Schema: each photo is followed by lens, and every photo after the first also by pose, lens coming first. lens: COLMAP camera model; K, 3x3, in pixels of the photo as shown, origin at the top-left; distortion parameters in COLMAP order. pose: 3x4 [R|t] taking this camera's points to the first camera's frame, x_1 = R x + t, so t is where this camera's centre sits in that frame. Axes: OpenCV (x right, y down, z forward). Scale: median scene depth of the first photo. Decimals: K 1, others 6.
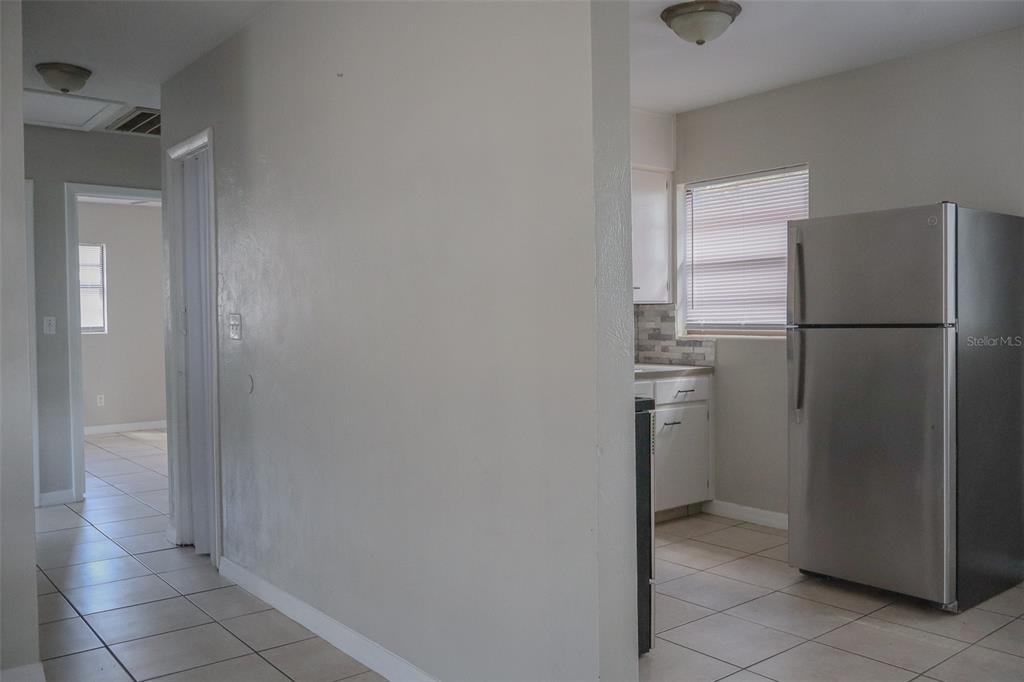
lens RADIAL K [[856.7, 0, 512.1], [0, 856.7, 336.3], [0, 0, 1]] dist [0.001575, -0.023170]
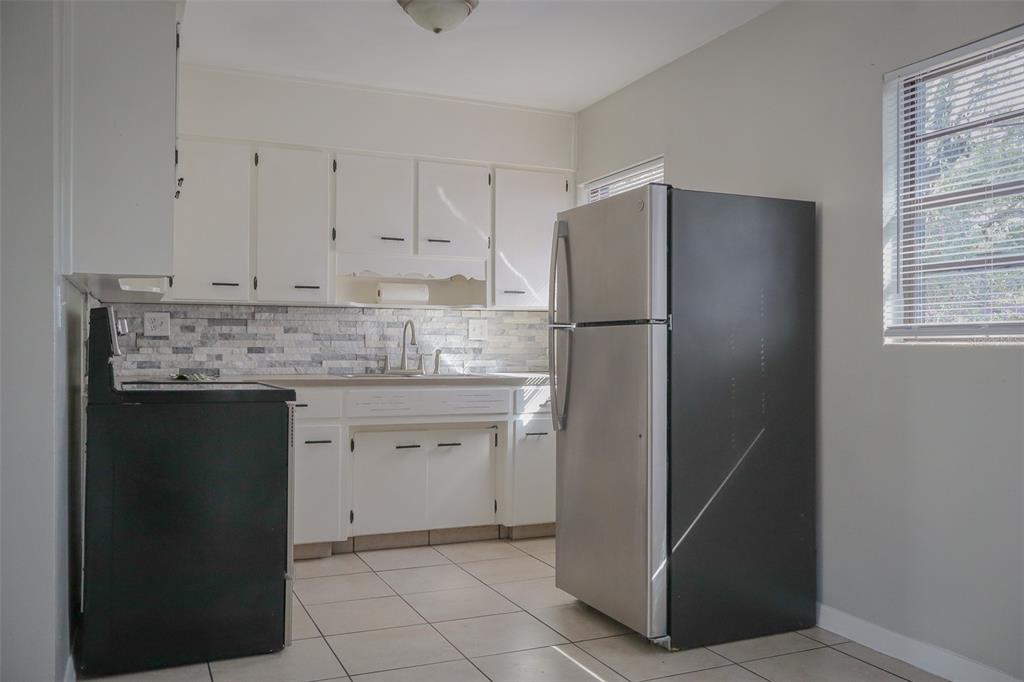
lens RADIAL K [[856.7, 0, 513.2], [0, 856.7, 341.7], [0, 0, 1]] dist [0.001575, -0.023170]
pose [[0.966933, 0.012800, -0.254709, 0.444402], [-0.018948, 0.999585, -0.021699, 0.022508], [0.254325, 0.025808, 0.966774, 0.075124]]
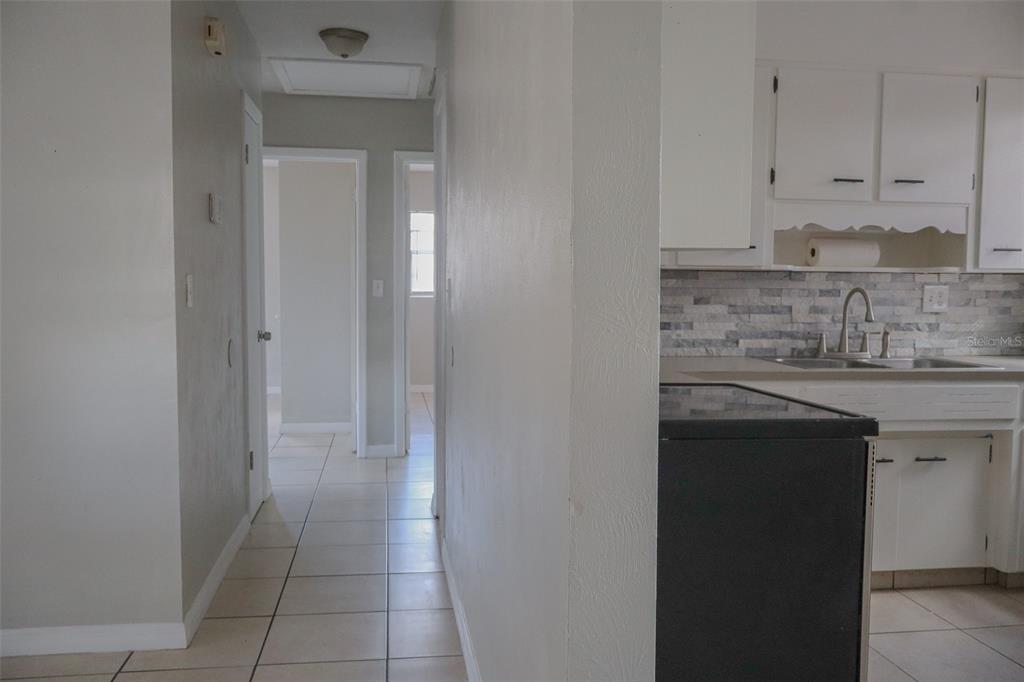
lens RADIAL K [[856.7, 0, 501.2], [0, 856.7, 346.2], [0, 0, 1]] dist [0.001575, -0.023170]
pose [[0.858360, 0.052422, -0.510362, 0.167607], [-0.027498, 0.998037, 0.056265, -0.007209], [0.512310, -0.034261, 0.858117, 0.208285]]
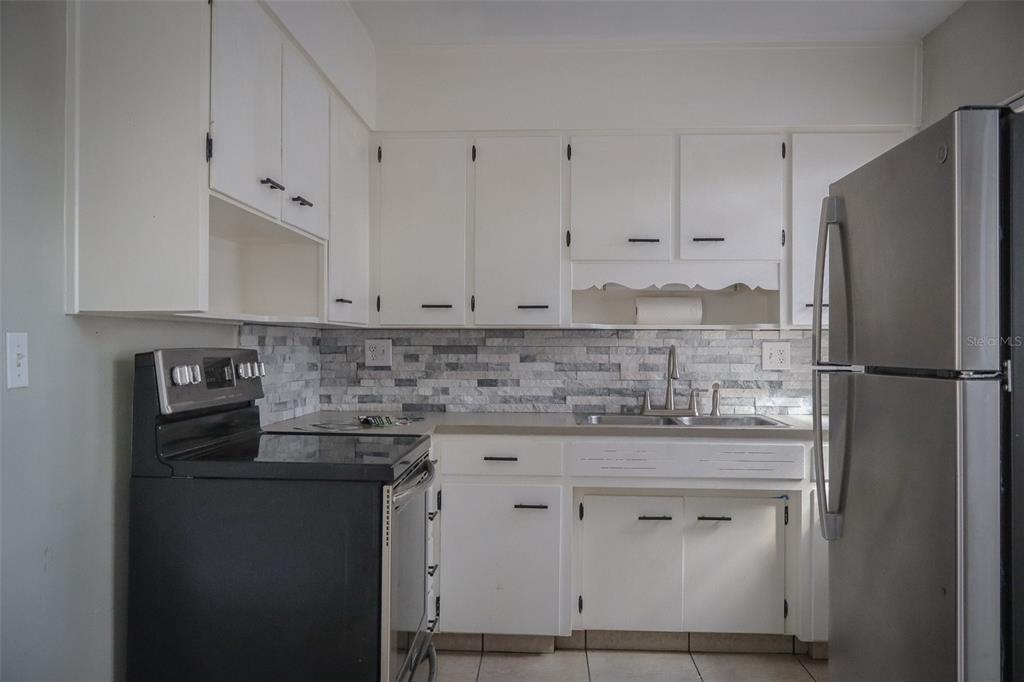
lens RADIAL K [[856.7, 0, 507.4], [0, 856.7, 341.3], [0, 0, 1]] dist [0.001575, -0.023170]
pose [[0.749523, 0.008000, -0.661930, 0.468226], [-0.024483, 0.999578, -0.015641, -0.013209], [0.661525, 0.027929, 0.749403, 0.366204]]
